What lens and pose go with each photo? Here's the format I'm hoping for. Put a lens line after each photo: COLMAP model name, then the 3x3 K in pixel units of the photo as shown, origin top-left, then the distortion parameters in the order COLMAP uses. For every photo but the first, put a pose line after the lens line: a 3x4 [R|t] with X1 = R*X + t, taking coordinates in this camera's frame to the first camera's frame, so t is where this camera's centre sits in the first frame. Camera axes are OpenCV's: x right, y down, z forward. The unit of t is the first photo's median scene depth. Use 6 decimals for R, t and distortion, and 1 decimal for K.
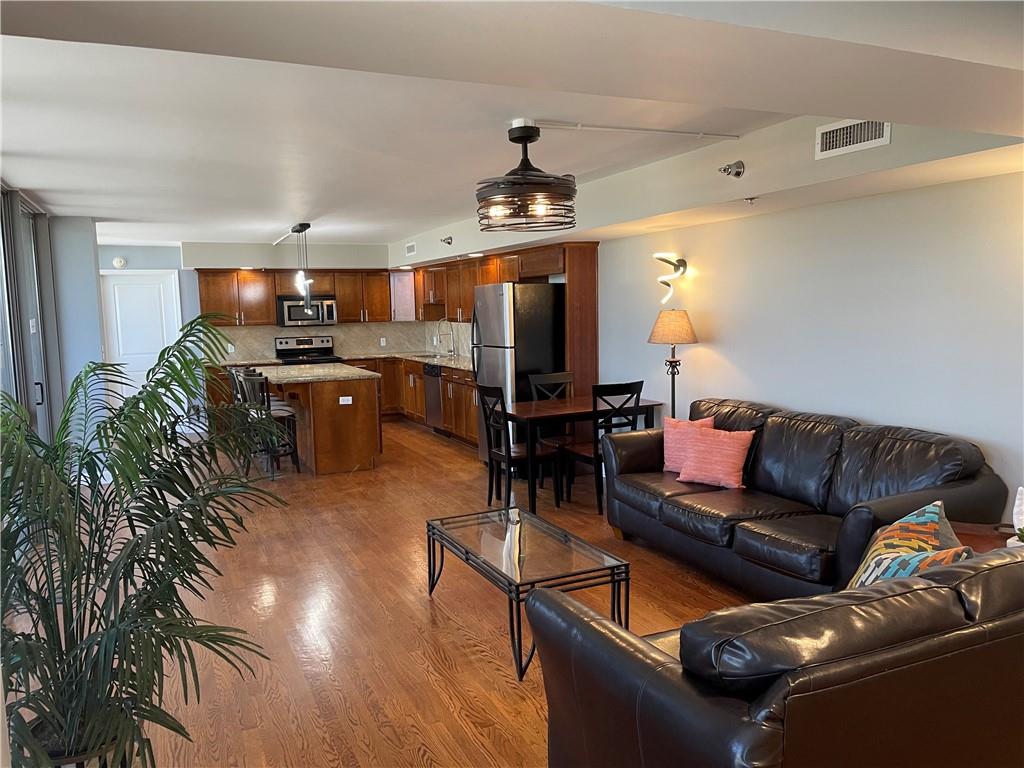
lens RADIAL K [[776.8, 0, 511.1], [0, 776.8, 378.5], [0, 0, 1]] dist [0.049675, 0.004514]
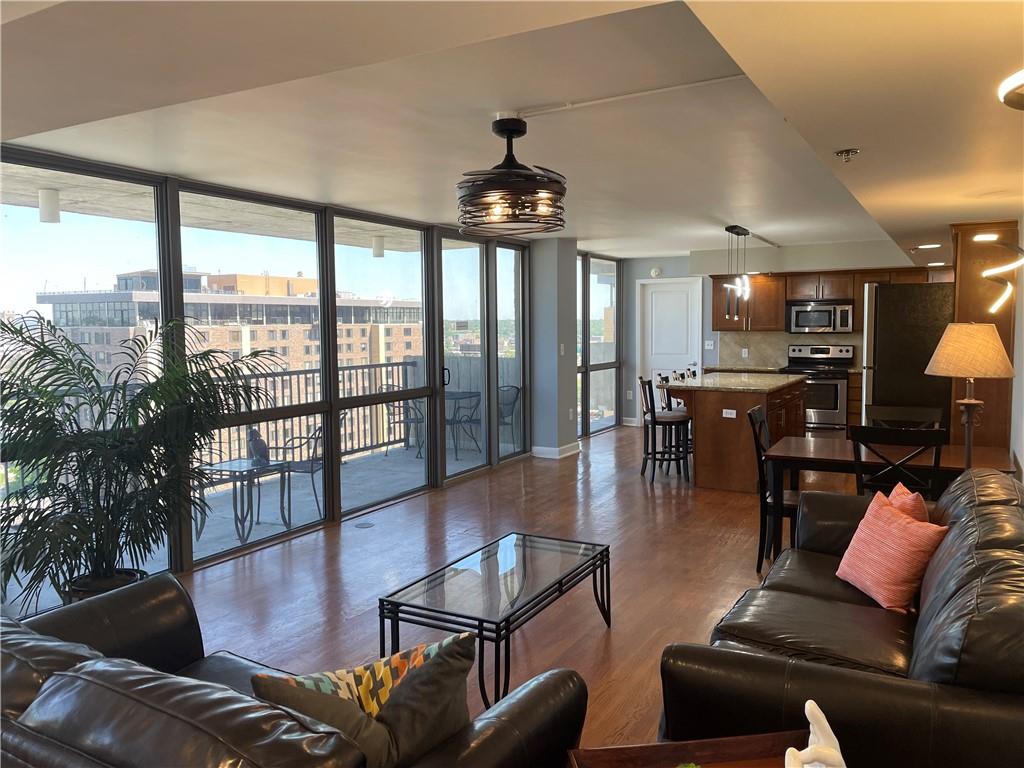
lens RADIAL K [[776.8, 0, 511.7], [0, 776.8, 385.9], [0, 0, 1]] dist [0.049675, 0.004514]
pose [[0.581834, 0.085872, -0.808761, 0.299528], [-0.080441, 0.995611, 0.047841, -0.022222], [0.809319, 0.037222, 0.586188, 0.183404]]
